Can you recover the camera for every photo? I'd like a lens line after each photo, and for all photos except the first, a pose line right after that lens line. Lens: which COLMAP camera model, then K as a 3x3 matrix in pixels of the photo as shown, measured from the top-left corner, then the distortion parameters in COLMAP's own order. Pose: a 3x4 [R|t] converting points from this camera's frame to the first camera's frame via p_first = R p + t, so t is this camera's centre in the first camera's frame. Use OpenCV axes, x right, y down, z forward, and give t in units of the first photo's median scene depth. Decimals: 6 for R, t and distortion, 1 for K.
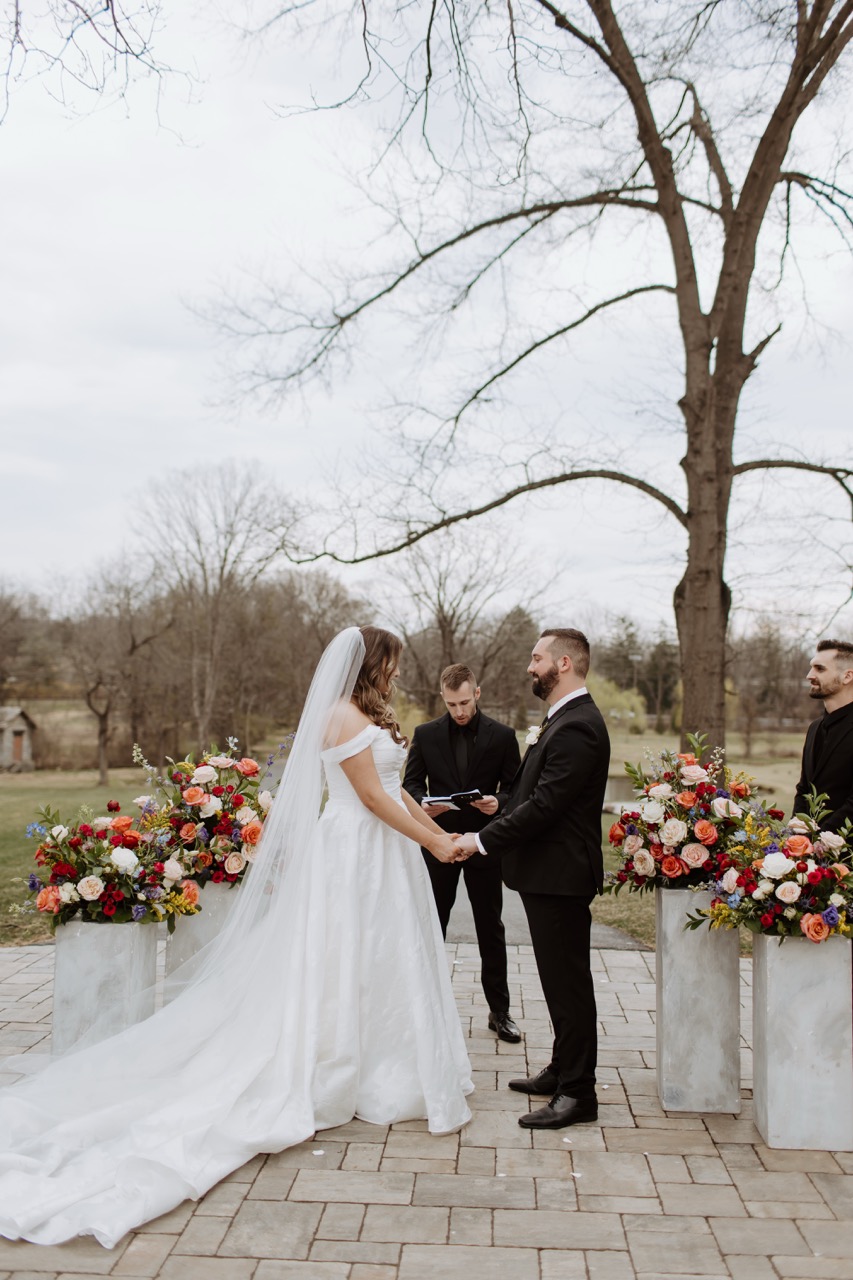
lens RADIAL K [[1212.3, 0, 405.0], [0, 1212.3, 625.4], [0, 0, 1]] dist [-0.001857, -0.008411]
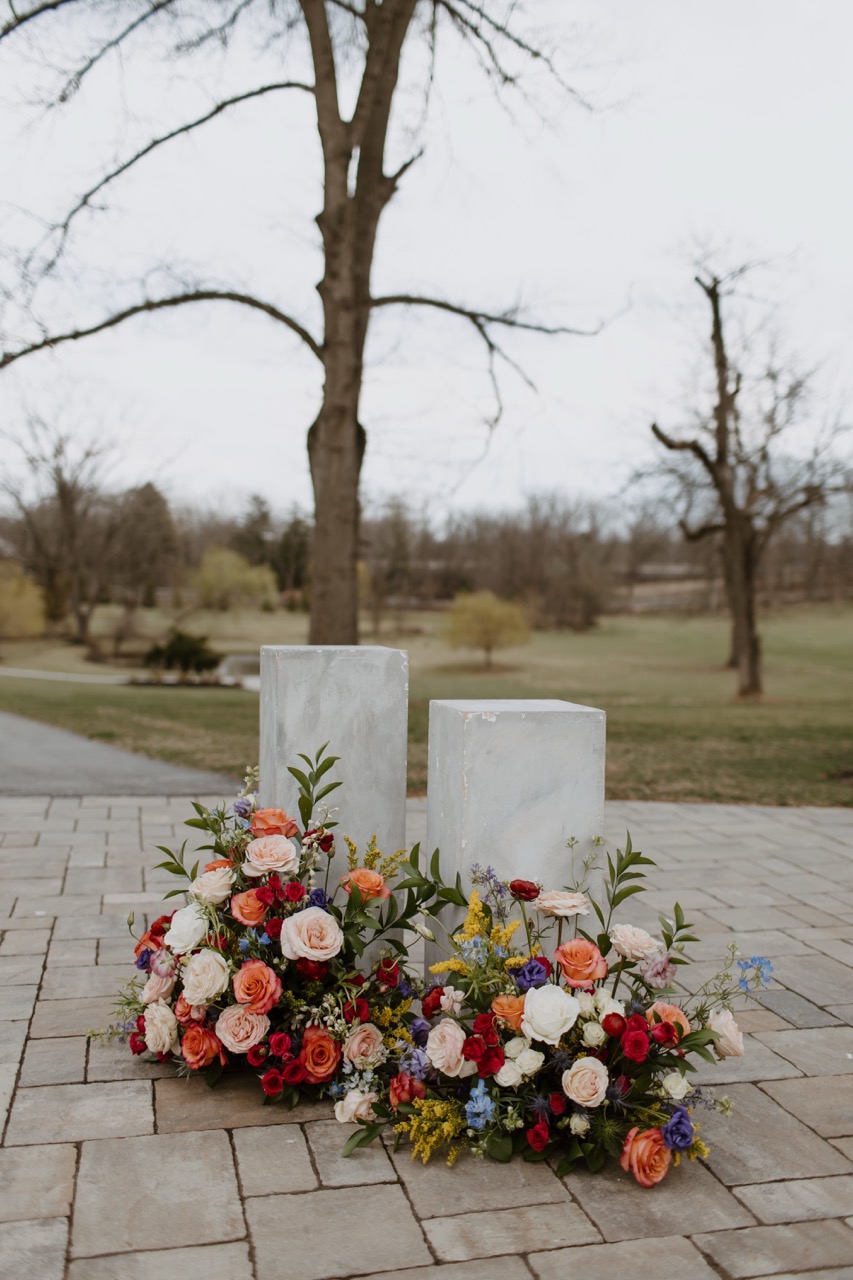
lens RADIAL K [[1212.3, 0, 405.0], [0, 1212.3, 625.4], [0, 0, 1]] dist [-0.001857, -0.008411]
pose [[0.955473, -0.004785, 0.295041, 0.021608], [-0.022804, 0.995681, 0.089997, 0.031878], [-0.294197, -0.092718, 0.951237, 0.092557]]
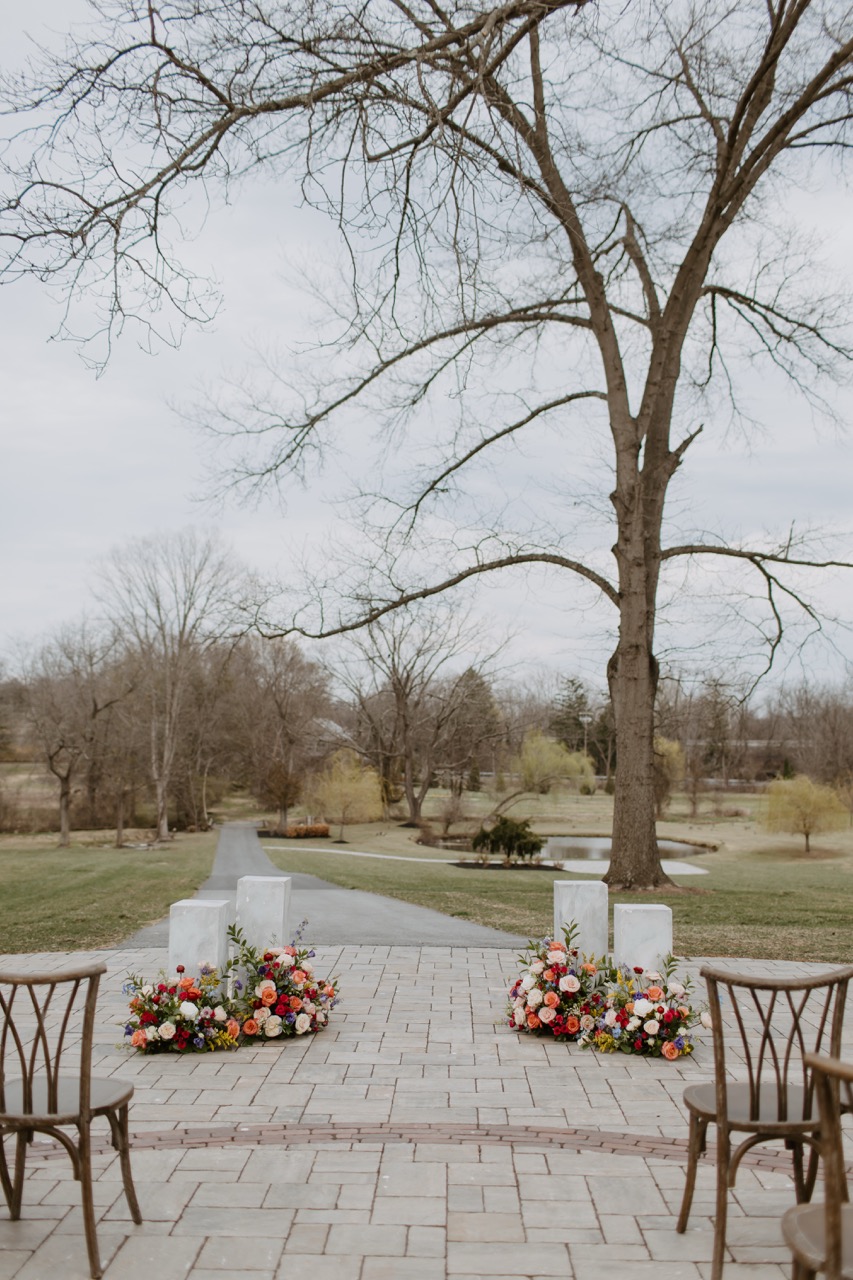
lens RADIAL K [[1232.5, 0, 426.5], [0, 1232.5, 640.0], [0, 0, 1]] dist [0.019249, 0.005386]
pose [[0.998396, 0.001631, 0.056594, -0.009483], [0.000446, 0.999327, -0.036669, -0.007829], [-0.056616, 0.036636, 0.997724, -0.120131]]
